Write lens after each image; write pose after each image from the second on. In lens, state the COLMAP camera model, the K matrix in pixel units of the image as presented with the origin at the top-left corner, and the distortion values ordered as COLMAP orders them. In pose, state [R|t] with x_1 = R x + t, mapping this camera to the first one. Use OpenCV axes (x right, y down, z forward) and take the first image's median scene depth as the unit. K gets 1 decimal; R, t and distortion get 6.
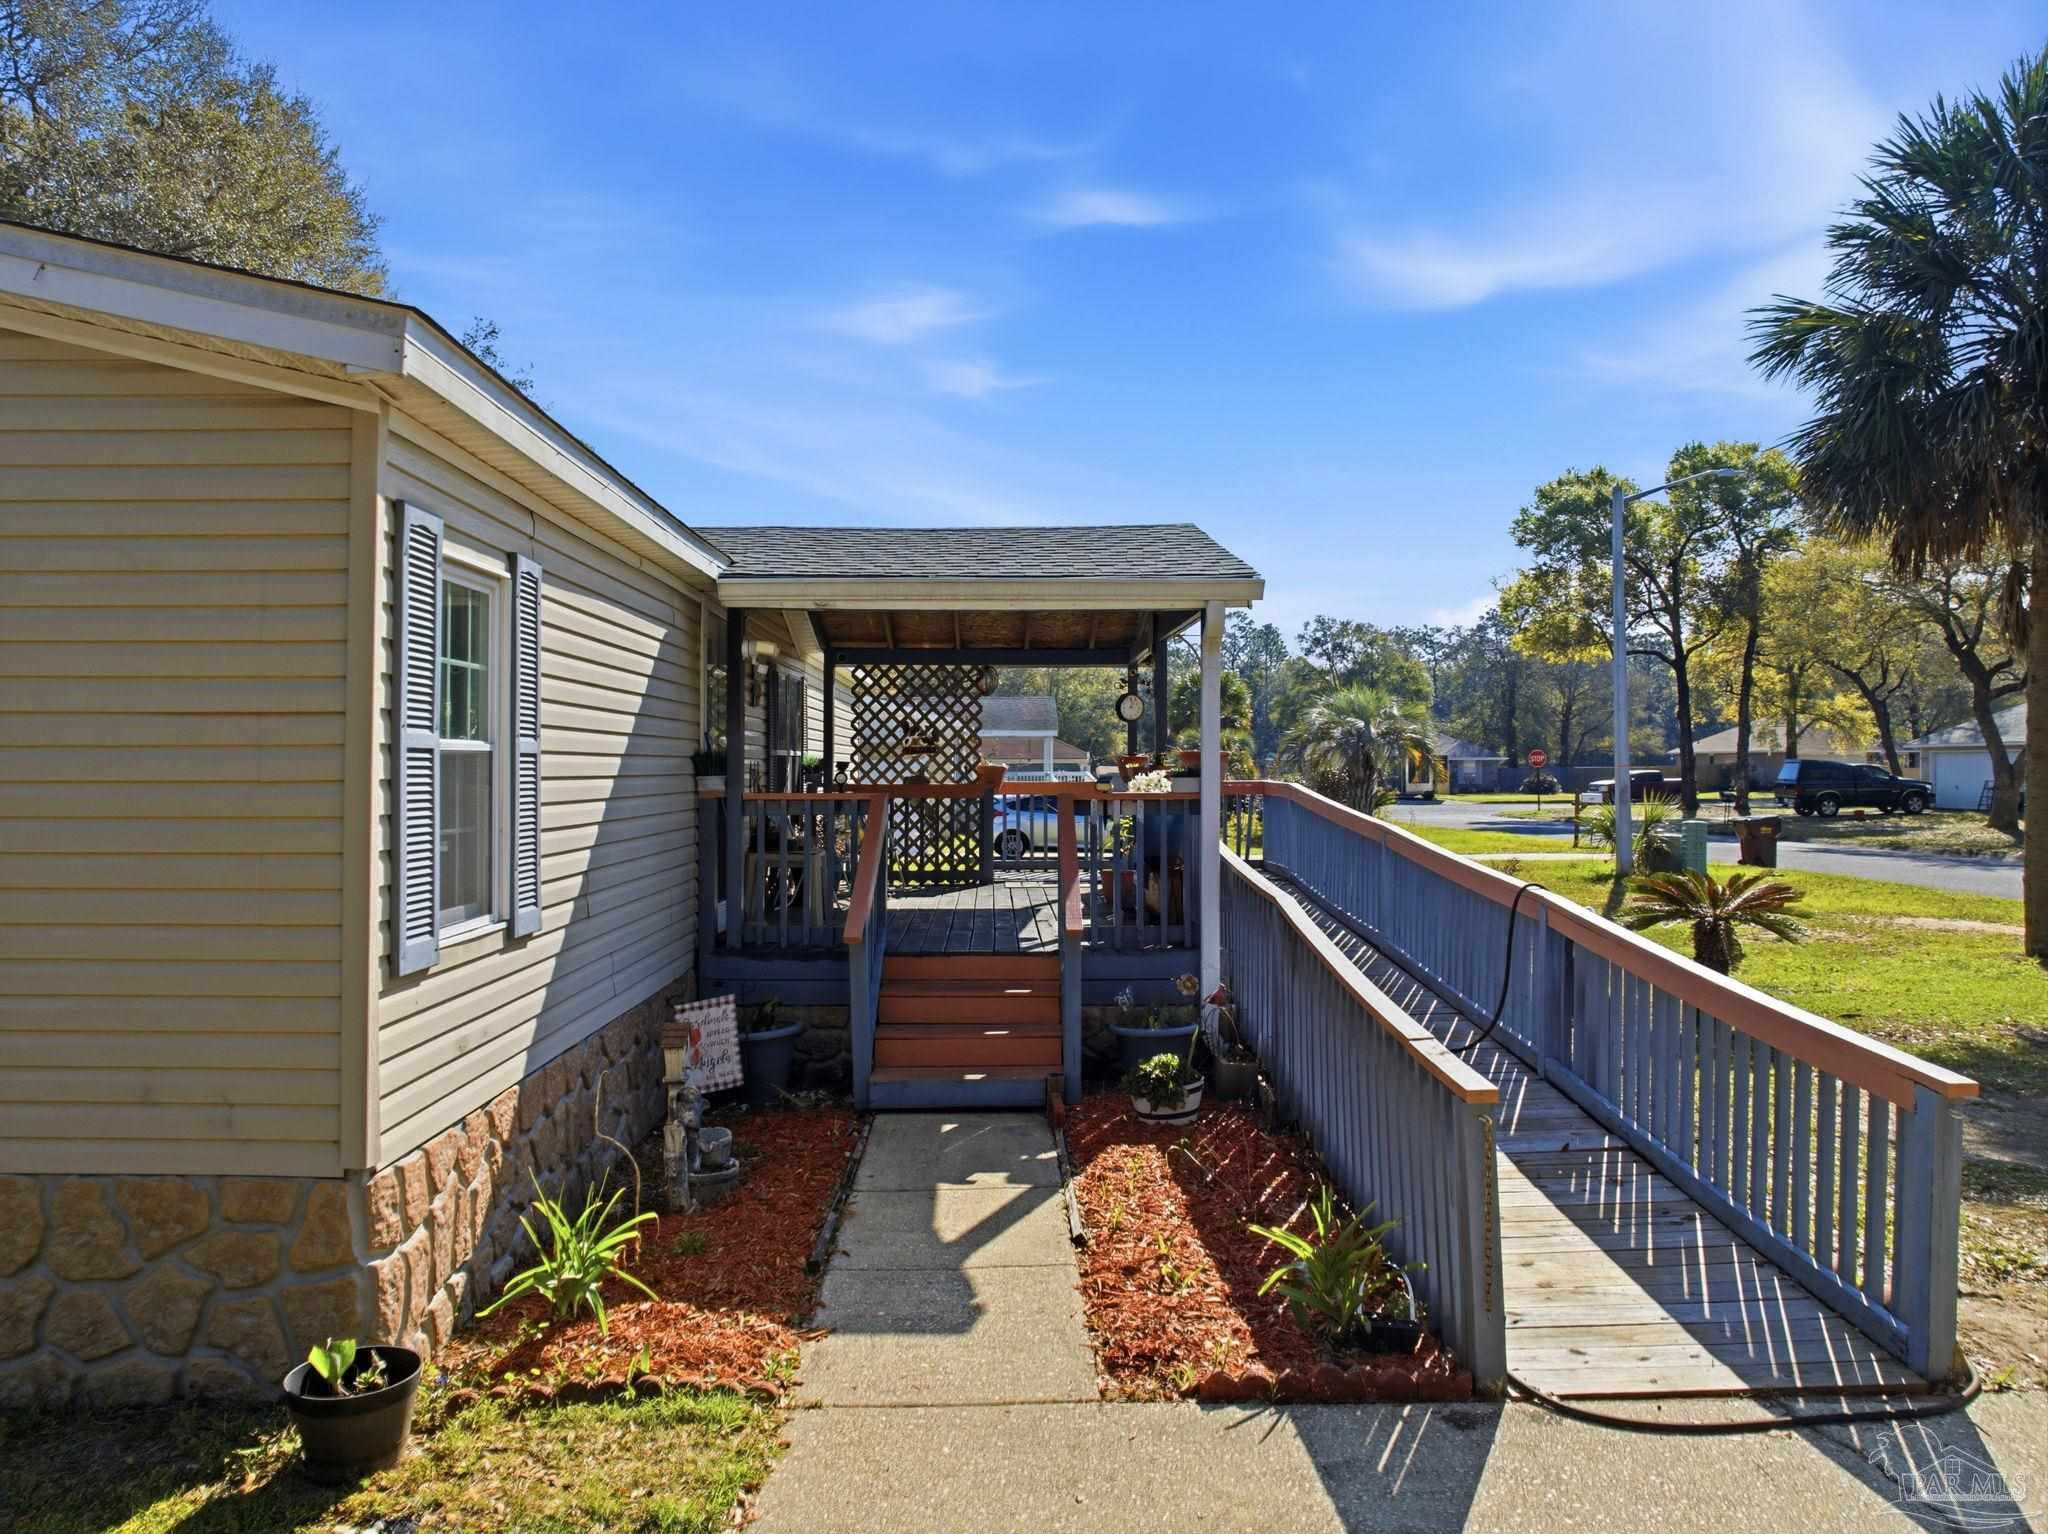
lens RADIAL K [[1453.0, 0, 1029.6], [0, 1453.0, 763.1], [0, 0, 1]] dist [-0.041424, -0.002313]
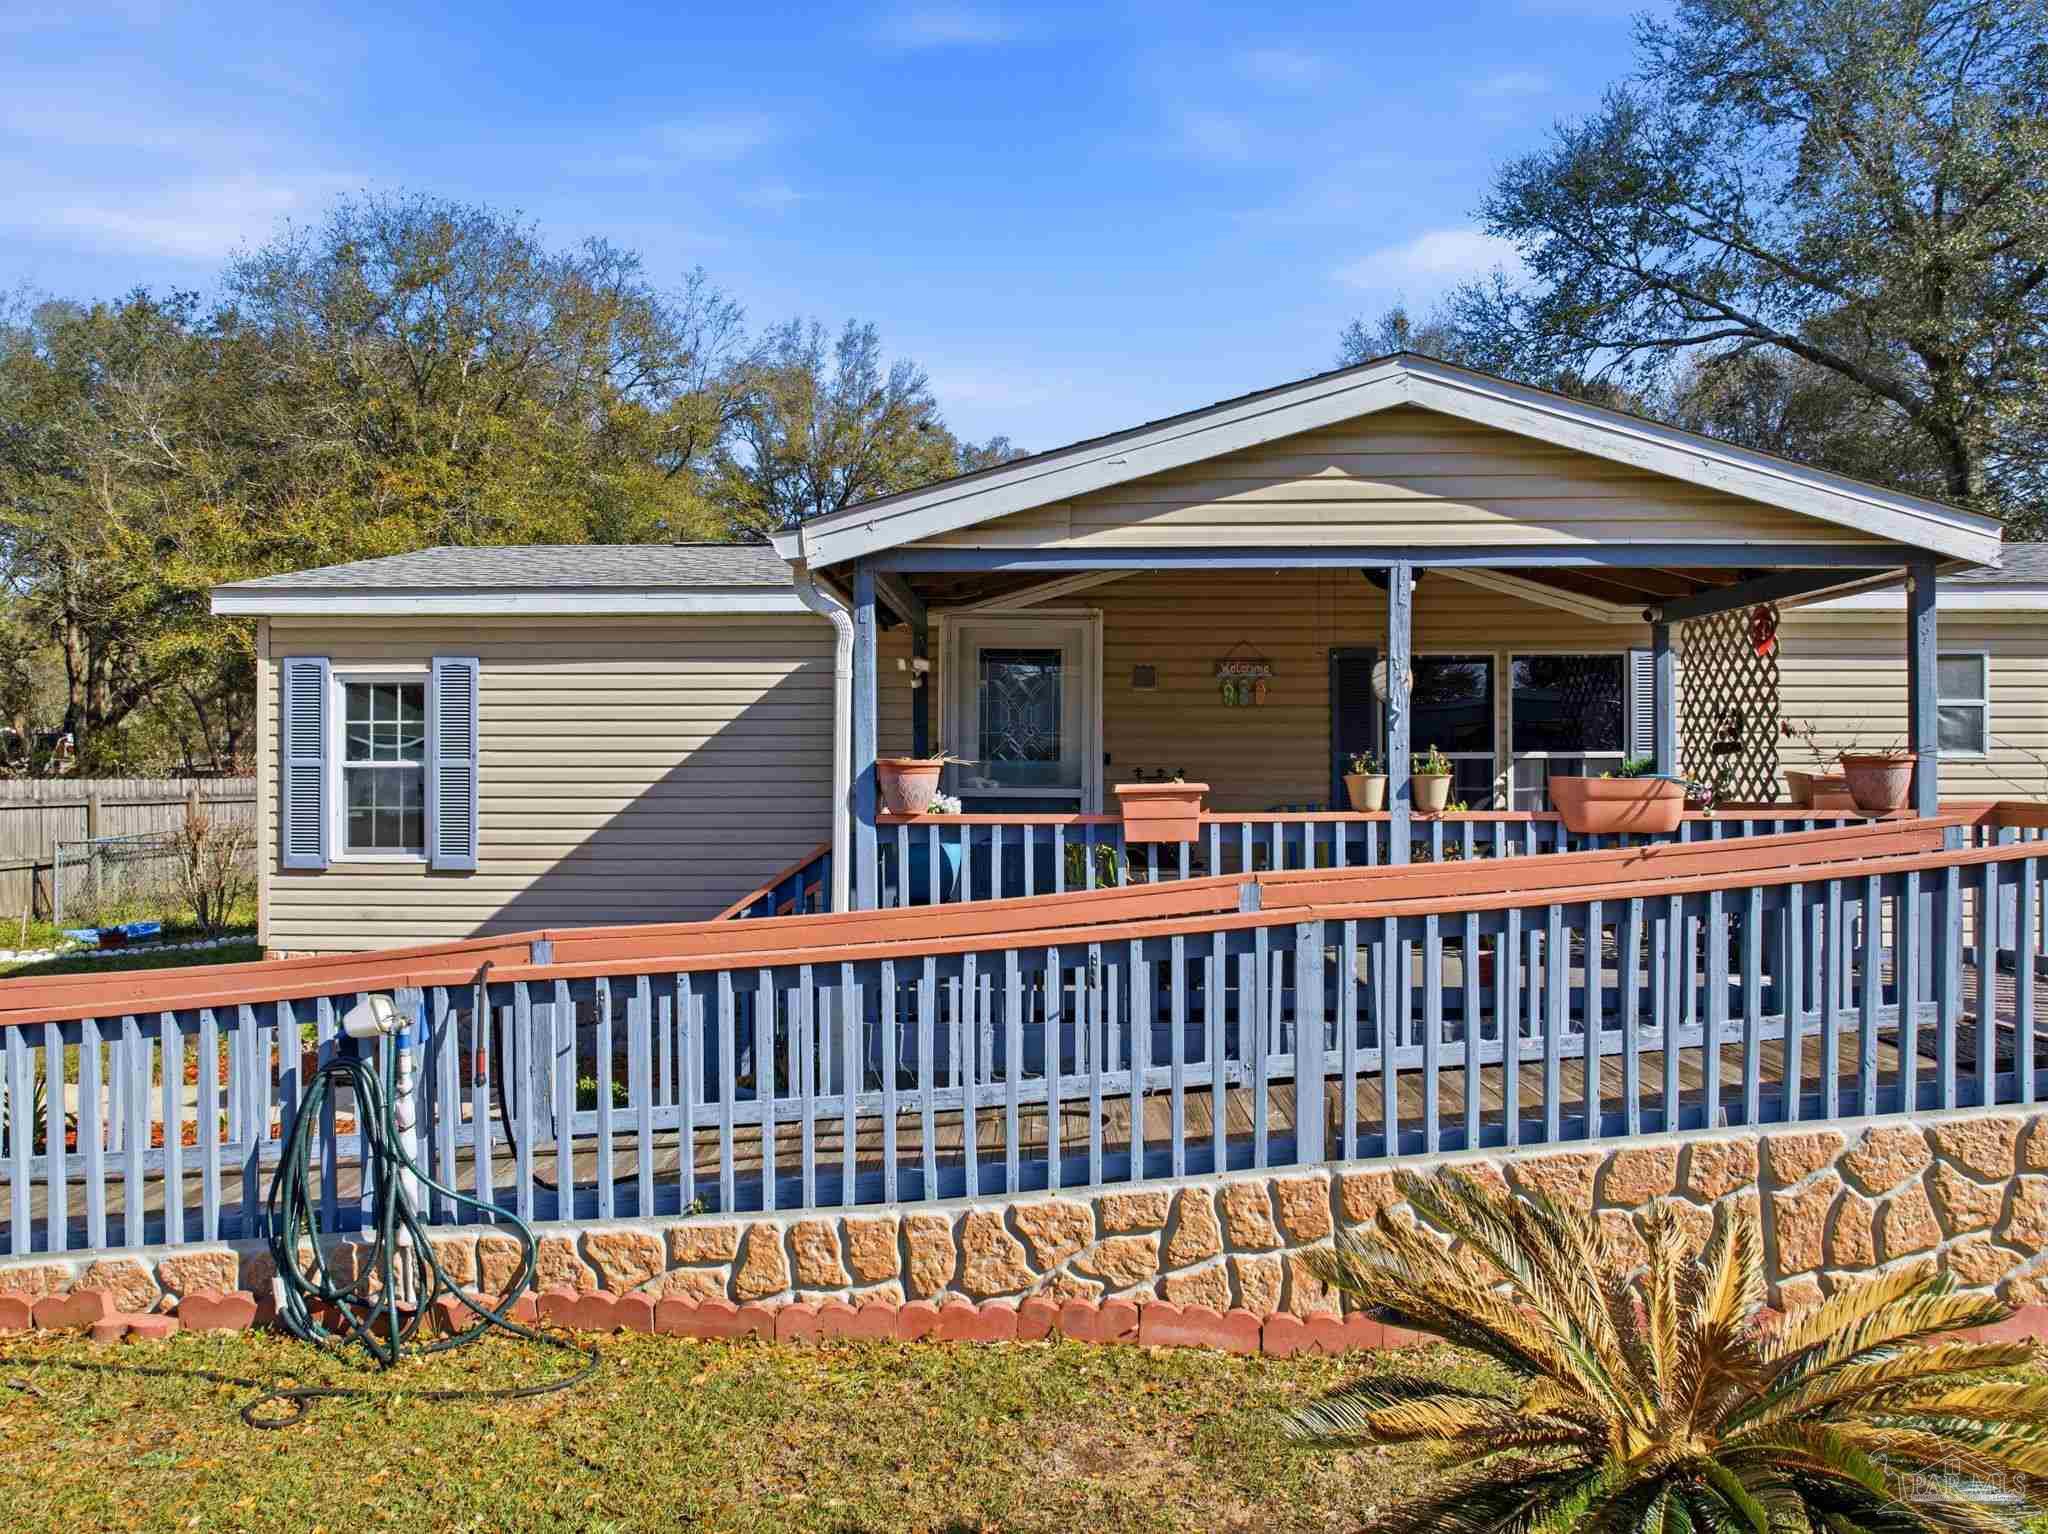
lens RADIAL K [[1453.0, 0, 1029.6], [0, 1453.0, 763.1], [0, 0, 1]] dist [-0.041424, -0.002313]
pose [[-0.026554, -0.000222, -0.999647, 0.873119], [0.003896, 0.999992, -0.000326, -0.004782], [0.999640, -0.003904, -0.026553, 1.114596]]
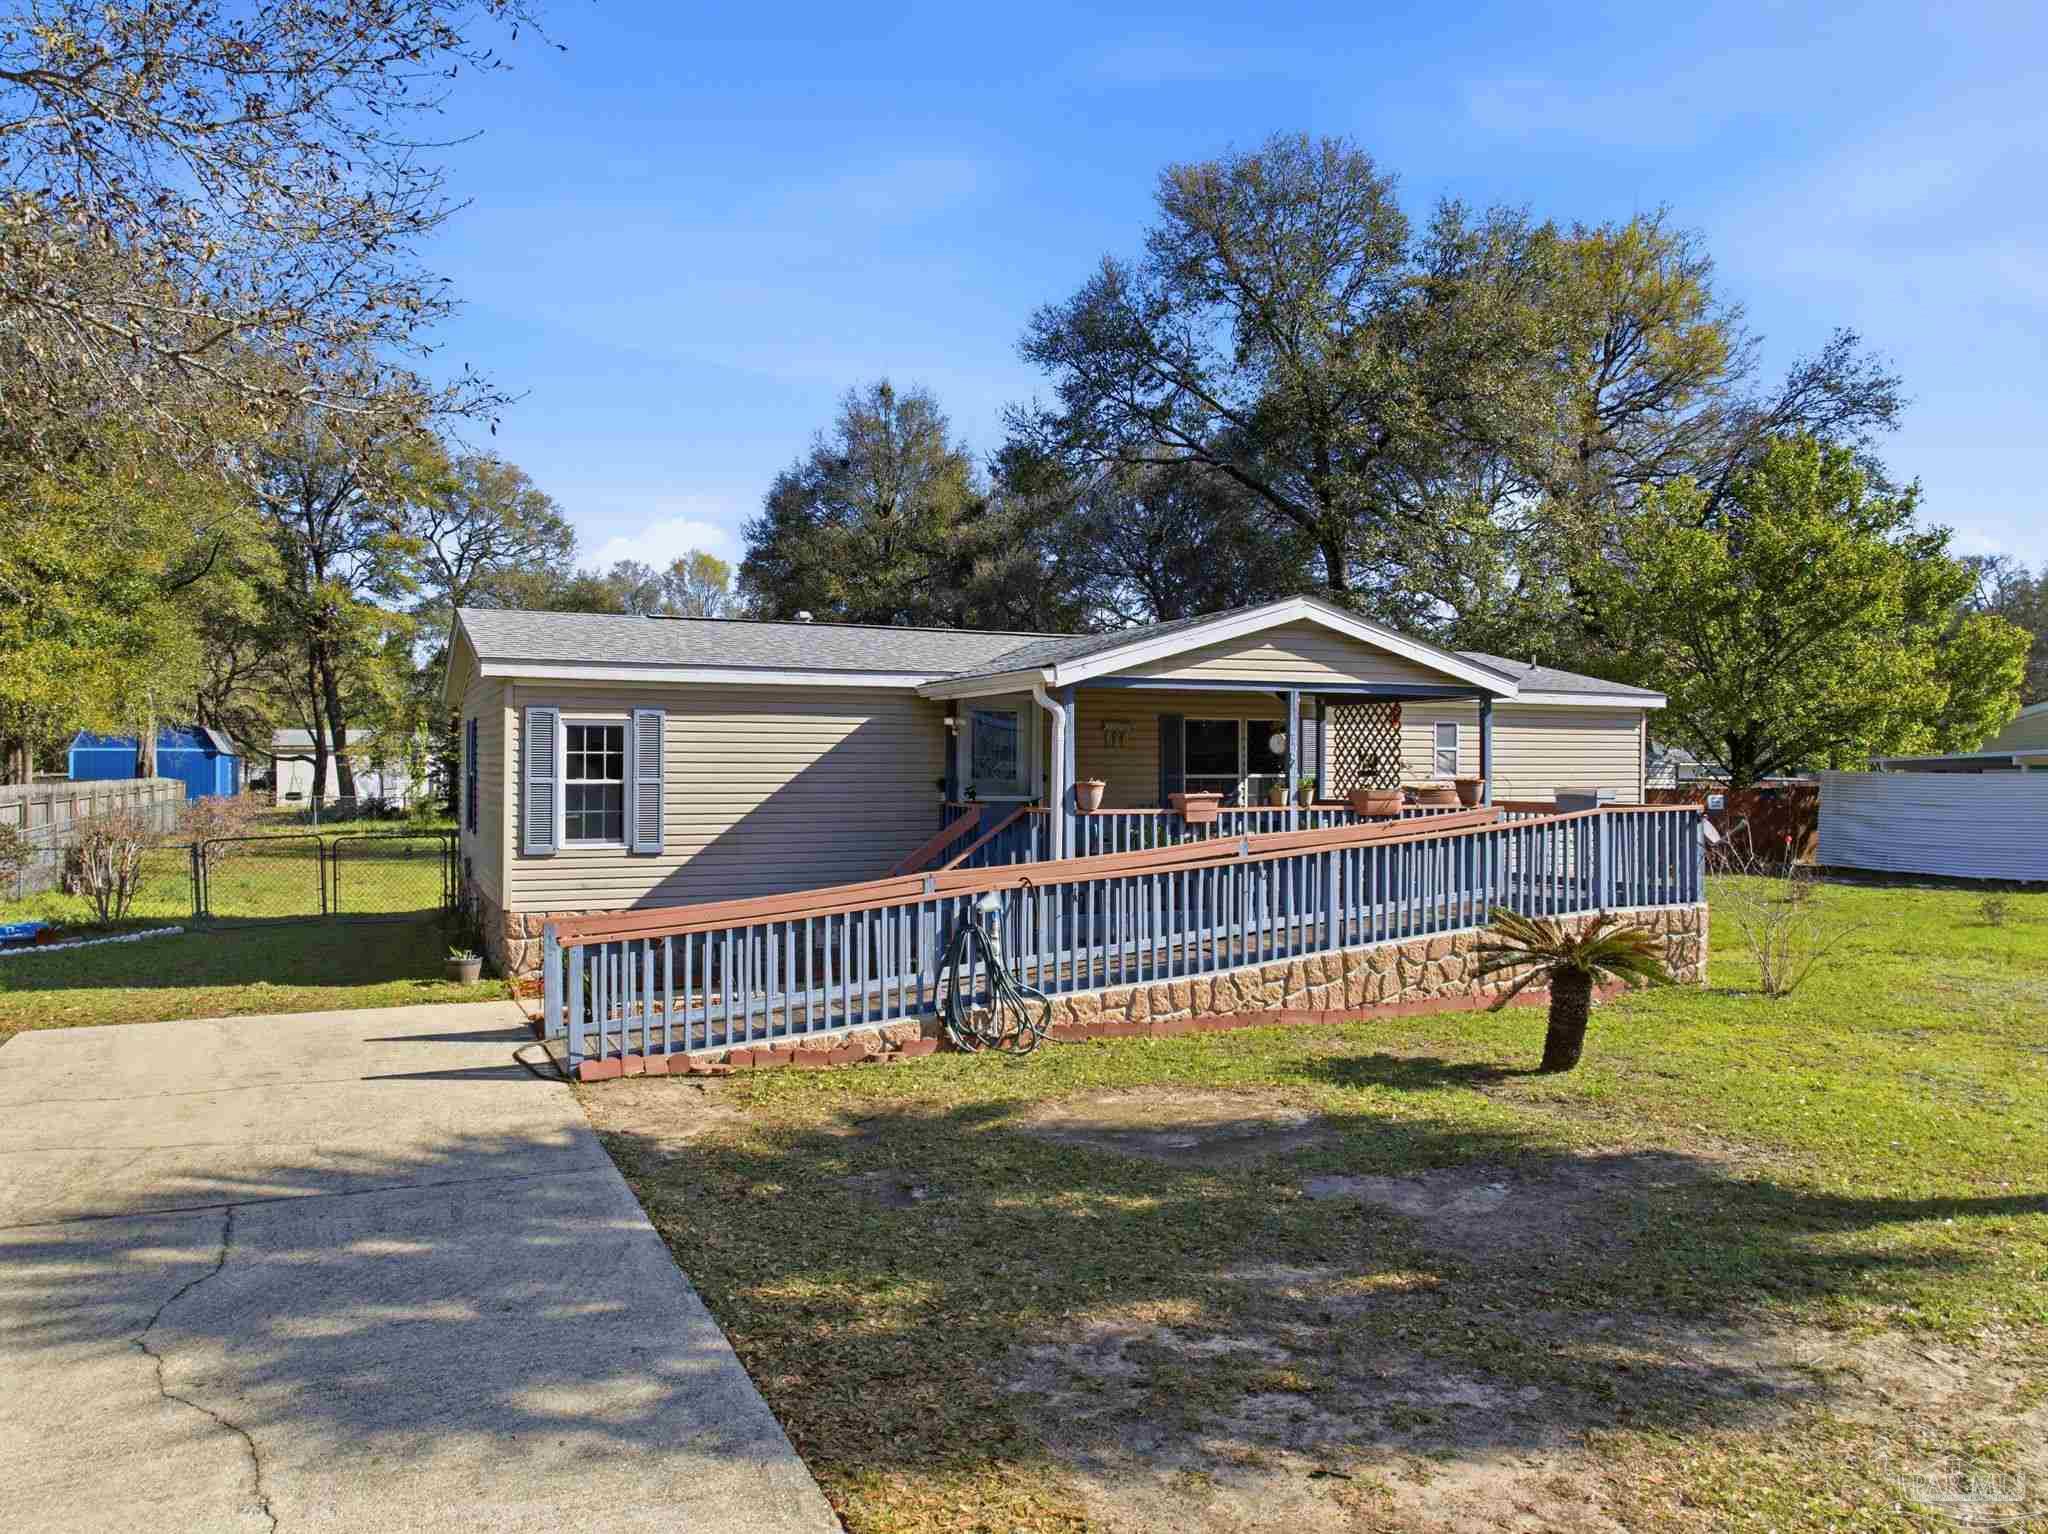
lens RADIAL K [[1453.0, 0, 1029.6], [0, 1453.0, 763.1], [0, 0, 1]] dist [-0.041424, -0.002313]
pose [[0.402187, -0.001953, -0.915555, 1.466247], [0.000196, 0.999998, -0.002047, -0.023660], [0.915557, 0.000644, 0.402187, 0.376985]]
